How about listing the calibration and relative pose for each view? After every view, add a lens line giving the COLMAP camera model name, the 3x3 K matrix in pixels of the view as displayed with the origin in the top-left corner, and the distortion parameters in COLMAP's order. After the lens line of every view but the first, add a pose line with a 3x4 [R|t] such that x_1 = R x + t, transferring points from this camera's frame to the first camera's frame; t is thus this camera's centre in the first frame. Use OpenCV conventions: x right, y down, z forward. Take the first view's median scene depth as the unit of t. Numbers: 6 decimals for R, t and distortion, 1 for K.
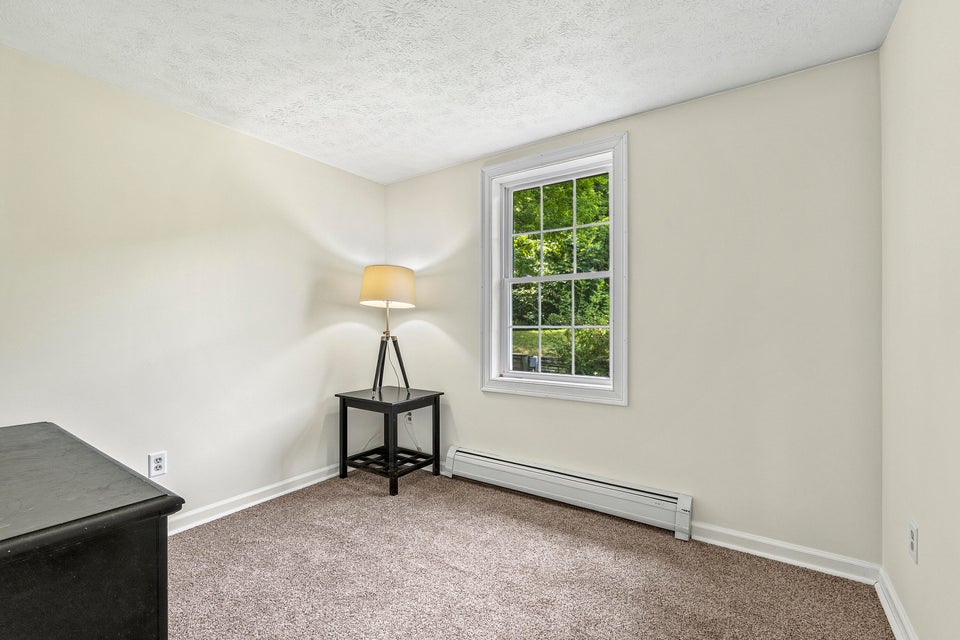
lens RADIAL K [[417.3, 0, 481.3], [0, 417.3, 322.4], [0, 0, 1]] dist [0.012903, -0.000122]
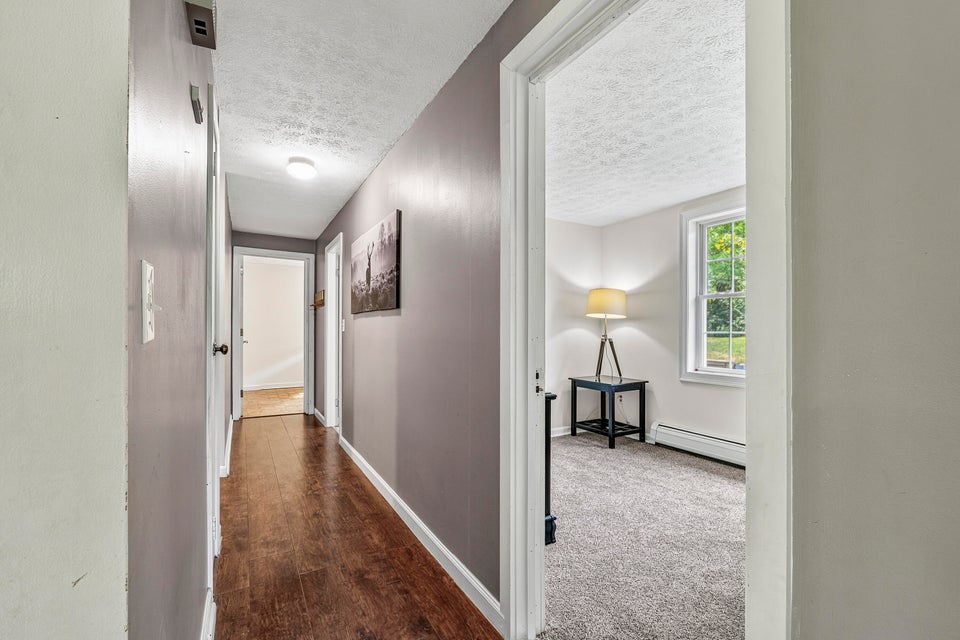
lens RADIAL K [[417.3, 0, 485.3], [0, 417.3, 324.8], [0, 0, 1]] dist [0.012903, -0.000122]
pose [[0.905921, 0.002087, -0.423441, 0.004526], [-0.004565, 0.999978, -0.004837, -0.004596], [0.423422, 0.006315, 0.905911, -0.454112]]
